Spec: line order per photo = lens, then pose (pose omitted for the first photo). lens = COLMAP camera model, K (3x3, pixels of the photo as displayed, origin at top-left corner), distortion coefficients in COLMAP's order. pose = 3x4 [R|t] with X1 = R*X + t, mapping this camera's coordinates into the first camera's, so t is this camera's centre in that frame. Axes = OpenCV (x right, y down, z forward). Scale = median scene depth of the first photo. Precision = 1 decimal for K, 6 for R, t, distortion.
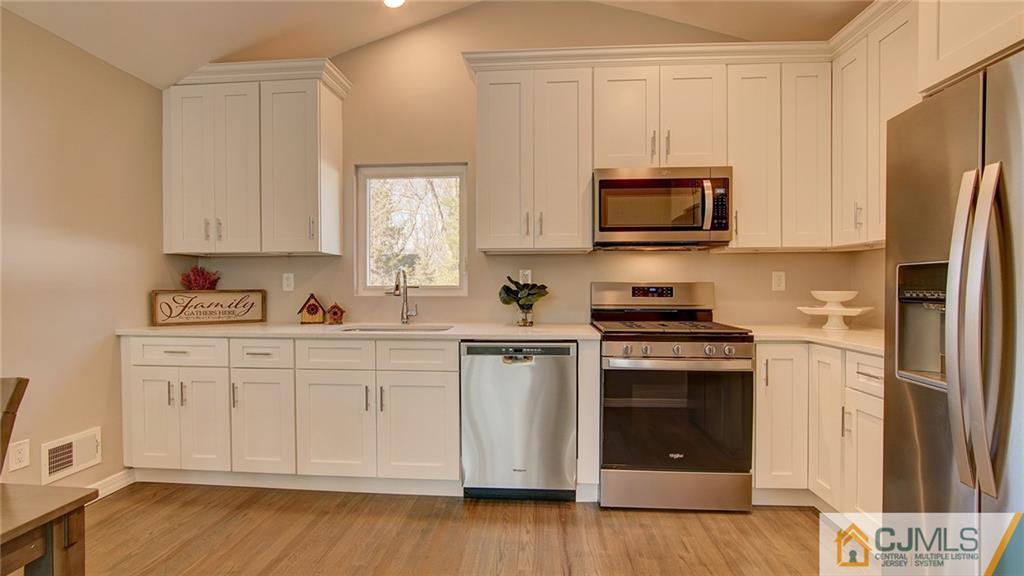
lens RADIAL K [[459.7, 0, 509.0], [0, 459.7, 304.4], [0, 0, 1]] dist [-0.042254, 0.008372]
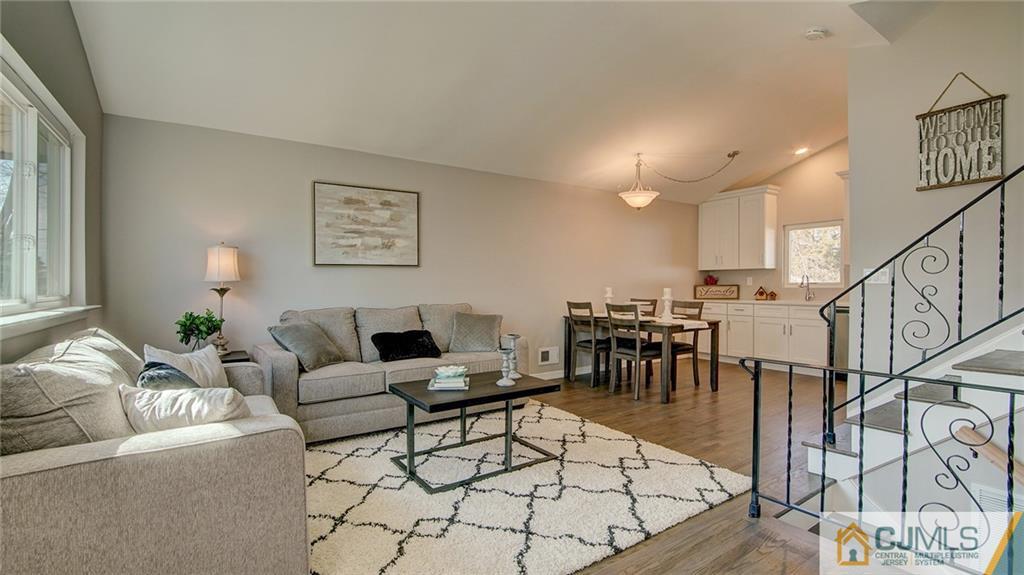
lens RADIAL K [[459.7, 0, 511.6], [0, 459.7, 285.6], [0, 0, 1]] dist [-0.042254, 0.008372]
pose [[0.622514, 0.004096, -0.782598, 0.563590], [-0.026760, 0.999513, -0.016054, 0.041345], [0.782151, 0.030937, 0.622320, -1.376770]]
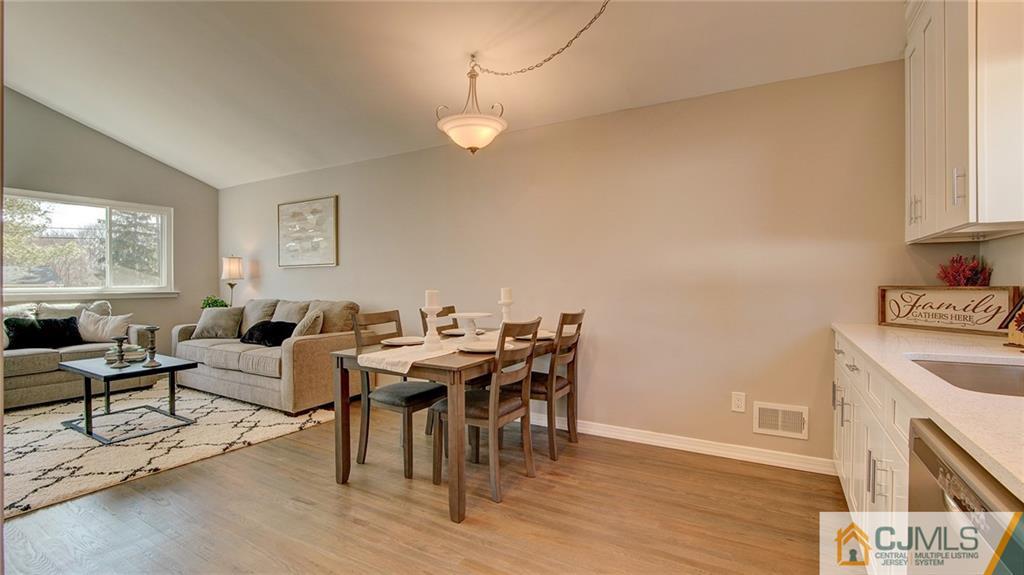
lens RADIAL K [[459.7, 0, 515.8], [0, 459.7, 276.4], [0, 0, 1]] dist [-0.042254, 0.008372]
pose [[-0.435150, -0.005154, -0.900343, 0.358329], [-0.031108, 0.999473, 0.009314, -0.034827], [0.899820, 0.032061, -0.435081, 0.702774]]
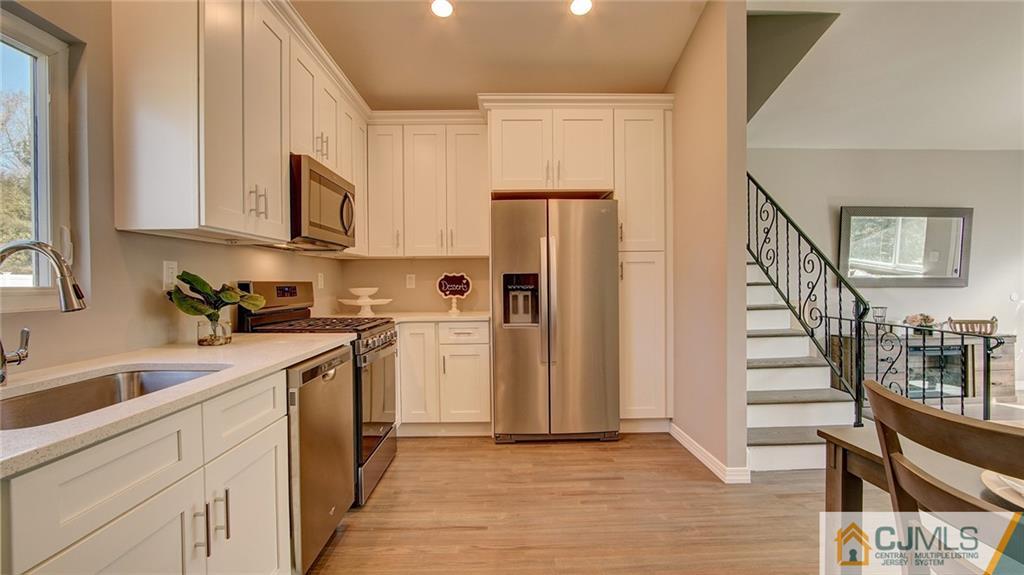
lens RADIAL K [[459.7, 0, 515.2], [0, 459.7, 294.8], [0, 0, 1]] dist [-0.042254, 0.008372]
pose [[-0.105214, -0.025096, 0.994133, -0.661934], [0.047667, 0.998405, 0.030248, -0.025813], [-0.993307, 0.050570, -0.103850, 0.609596]]
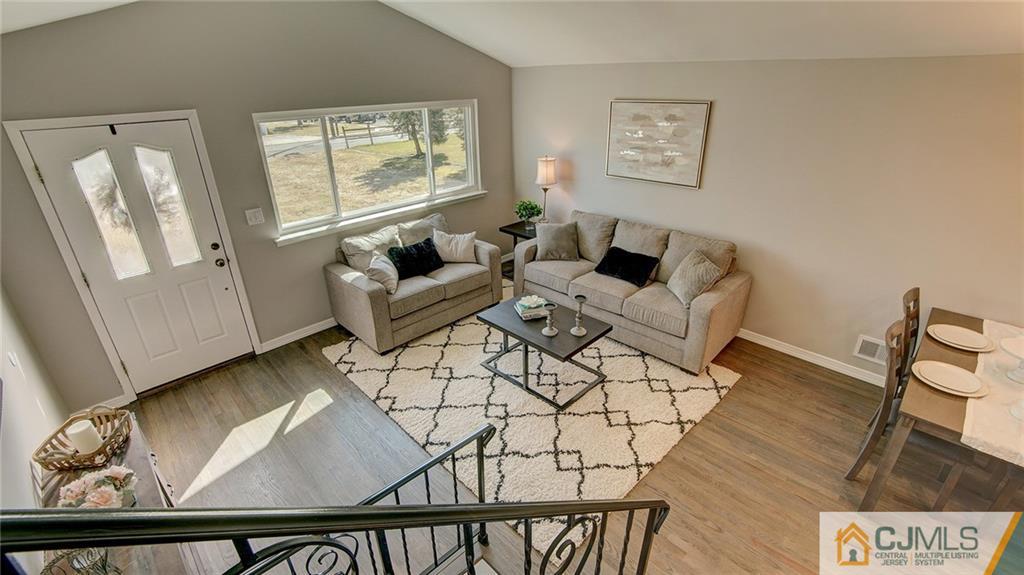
lens RADIAL K [[459.7, 0, 512.3], [0, 459.7, 293.3], [0, 0, 1]] dist [-0.042254, 0.008372]
pose [[-0.656772, 0.328724, -0.678668, 0.603218], [-0.011796, 0.895395, 0.445115, -0.381367], [0.753997, 0.300345, -0.584193, -0.139006]]
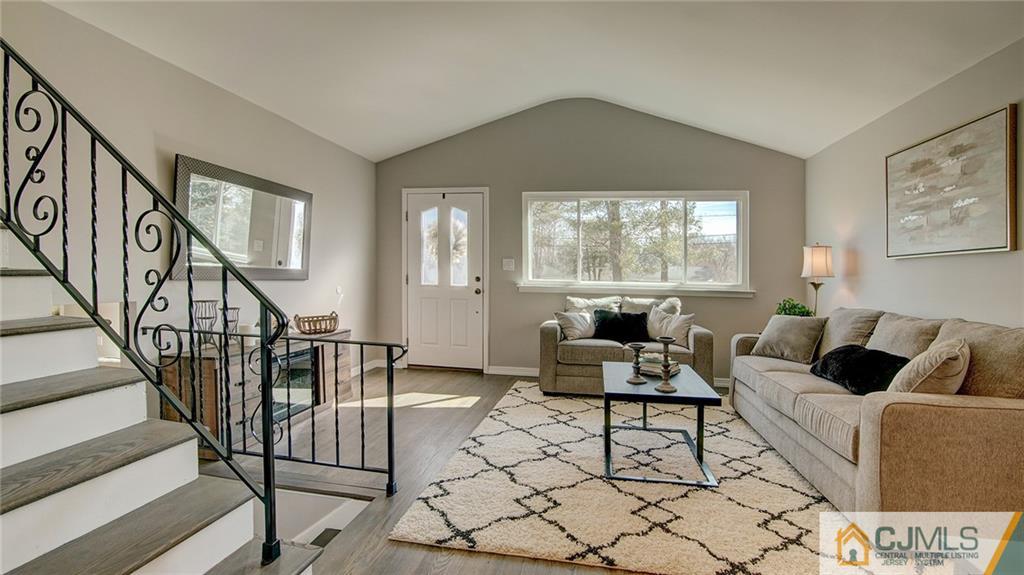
lens RADIAL K [[459.7, 0, 513.9], [0, 459.7, 277.3], [0, 0, 1]] dist [-0.042254, 0.008372]
pose [[-0.994109, -0.020538, 0.106419, -0.087305], [-0.016149, 0.998990, 0.041941, -0.009856], [-0.107173, 0.039975, -0.993436, 0.236220]]
